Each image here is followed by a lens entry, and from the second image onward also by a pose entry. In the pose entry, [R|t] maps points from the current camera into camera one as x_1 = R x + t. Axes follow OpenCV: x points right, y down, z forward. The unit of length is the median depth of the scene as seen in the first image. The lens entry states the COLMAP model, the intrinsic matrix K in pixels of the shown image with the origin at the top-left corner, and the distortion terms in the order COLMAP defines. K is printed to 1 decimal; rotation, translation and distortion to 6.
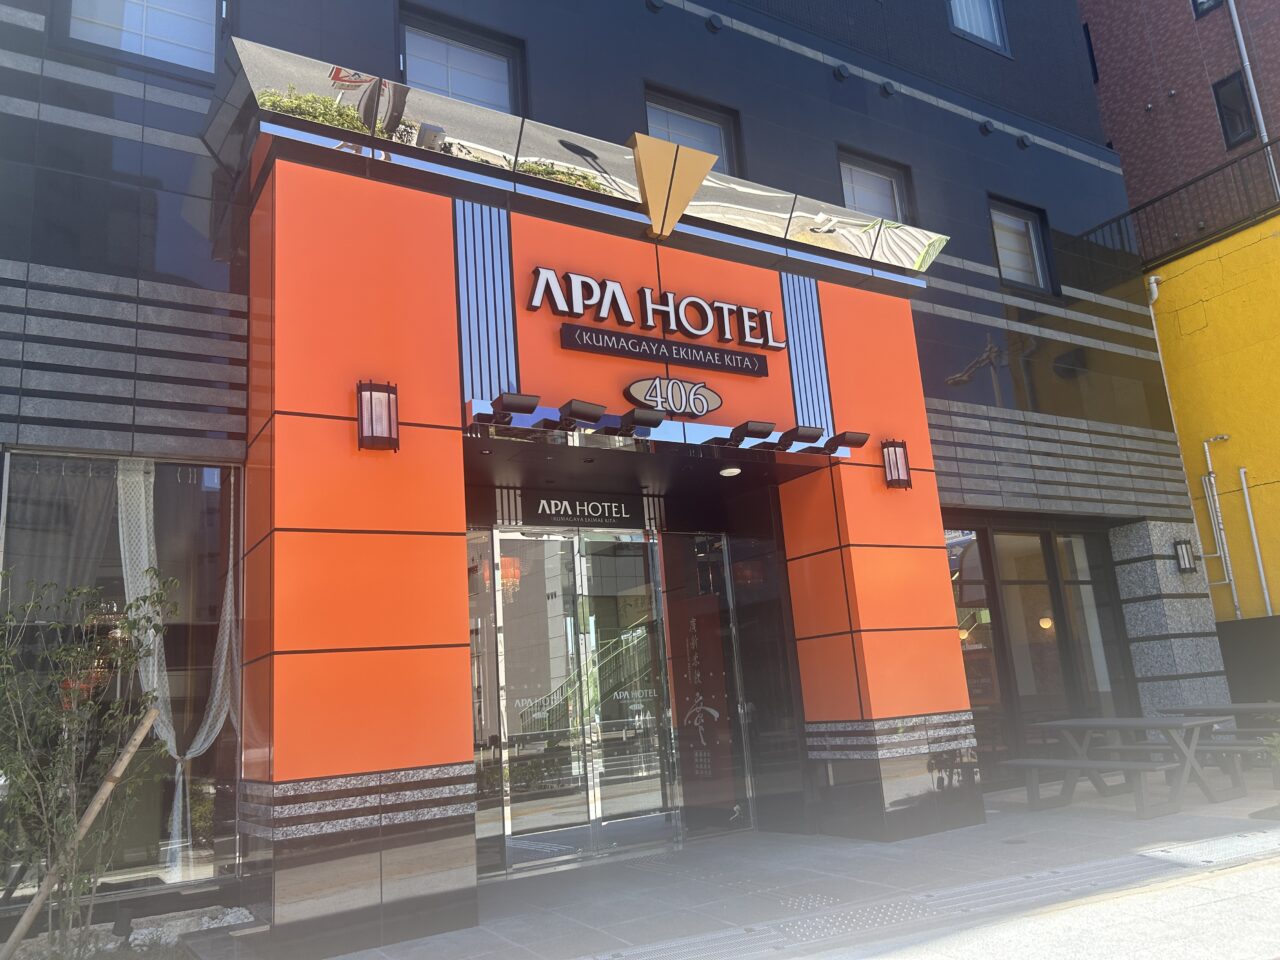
lens RADIAL K [[960.4, 0, 637.7], [0, 960.4, 505.5], [0, 0, 1]] dist [0.102030, -0.104056]
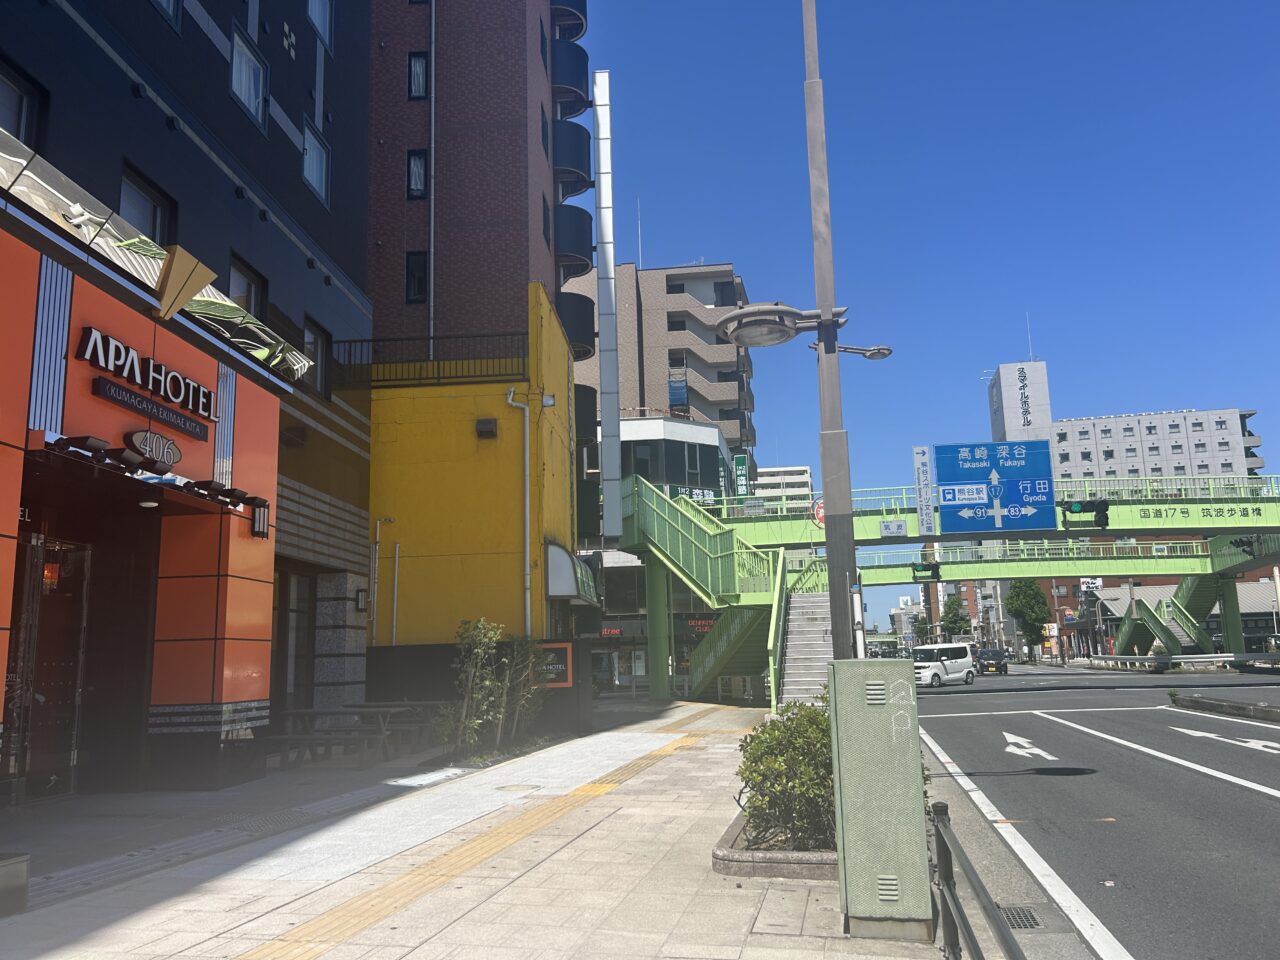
lens RADIAL K [[960.4, 0, 637.7], [0, 960.4, 505.5], [0, 0, 1]] dist [0.102030, -0.104056]
pose [[0.595745, 0.200777, 0.777674, -0.530483], [-0.194631, 0.975480, -0.102747, -0.026570], [-0.779235, -0.090149, 0.620215, -0.294598]]
